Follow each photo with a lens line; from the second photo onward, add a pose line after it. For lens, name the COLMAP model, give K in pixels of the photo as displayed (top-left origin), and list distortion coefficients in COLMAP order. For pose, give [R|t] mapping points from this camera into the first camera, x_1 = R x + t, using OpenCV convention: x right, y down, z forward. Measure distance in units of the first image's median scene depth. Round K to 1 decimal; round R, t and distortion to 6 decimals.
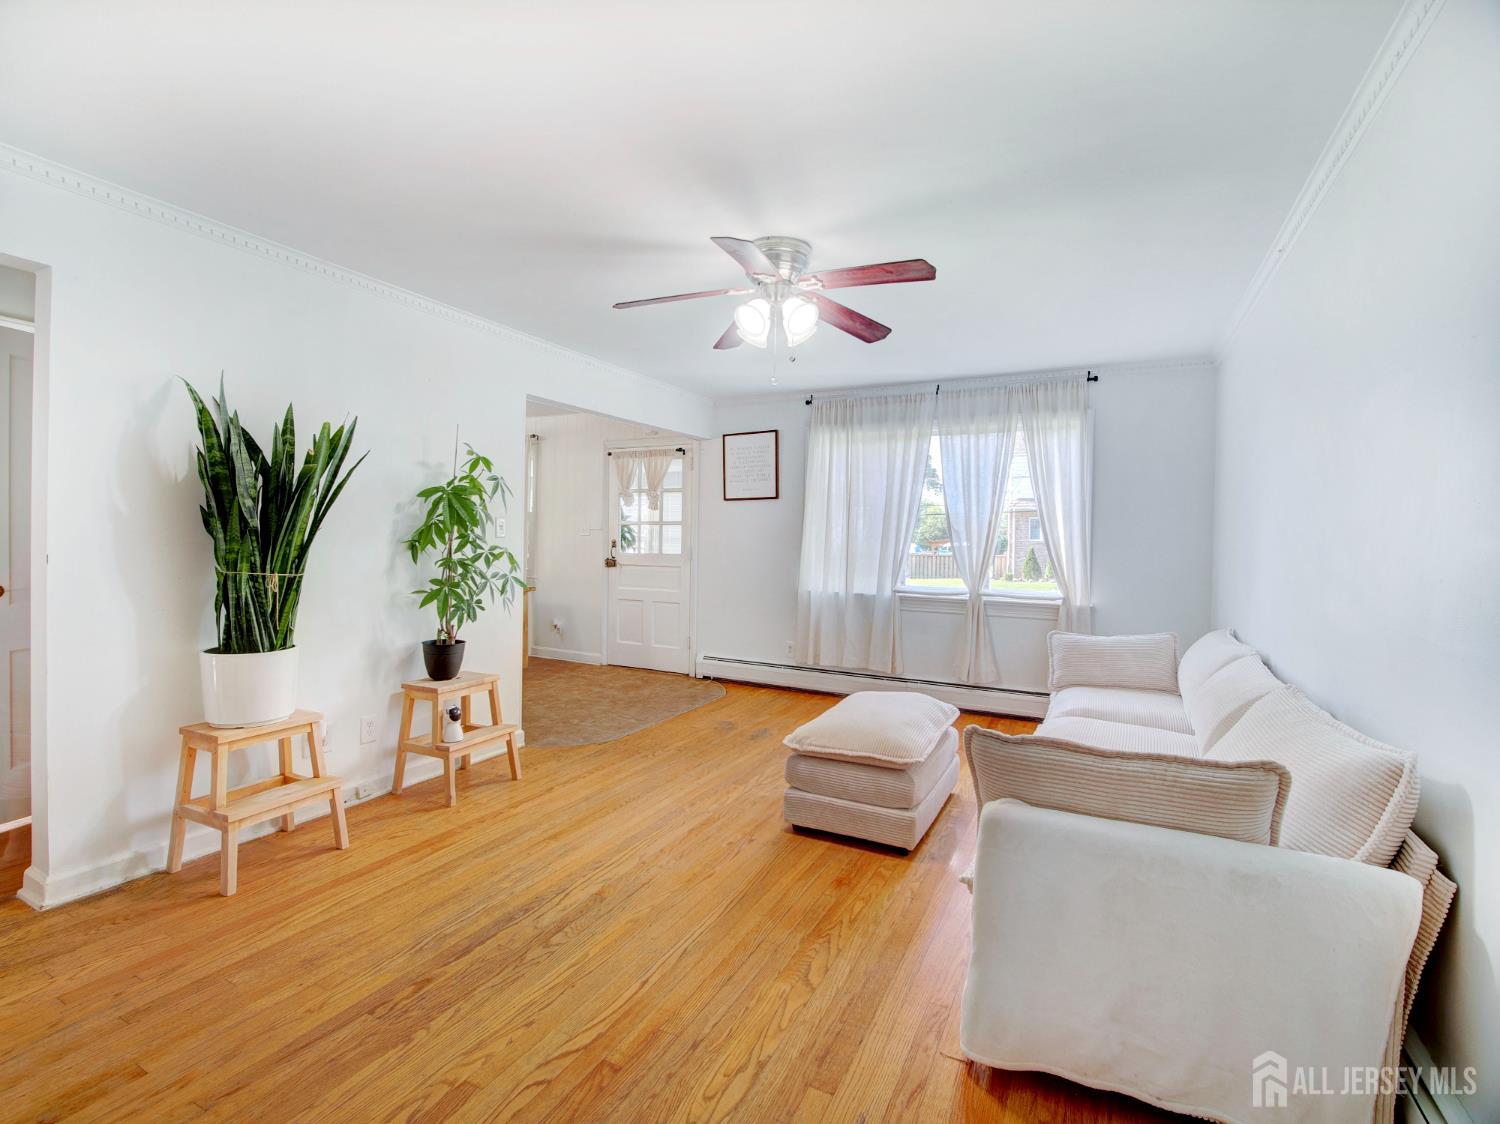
lens RADIAL K [[699.1, 0, 750.9], [0, 699.1, 554.9], [0, 0, 1]] dist [0.000260, -0.000387]
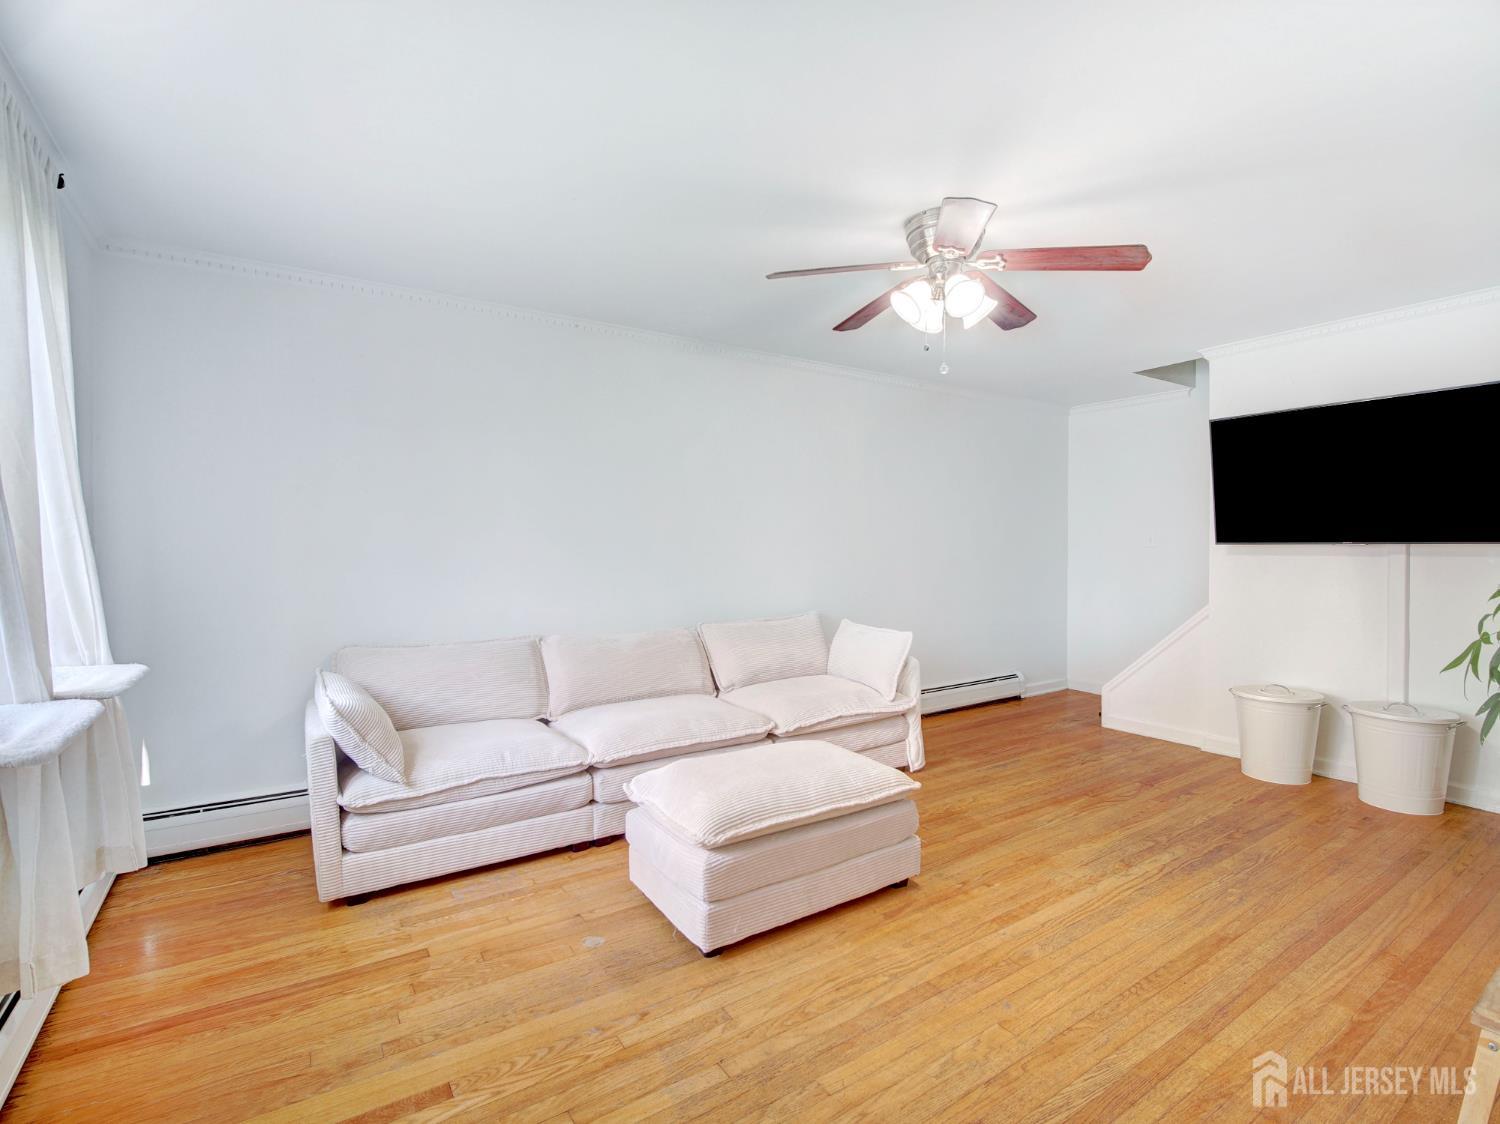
lens RADIAL K [[699.1, 0, 749.8], [0, 699.1, 557.3], [0, 0, 1]] dist [0.000260, -0.000387]
pose [[-0.866381, -0.023483, 0.498832, -0.232964], [-0.002584, 0.999091, 0.042545, -0.057956], [-0.499377, 0.035571, -0.865654, 2.211035]]
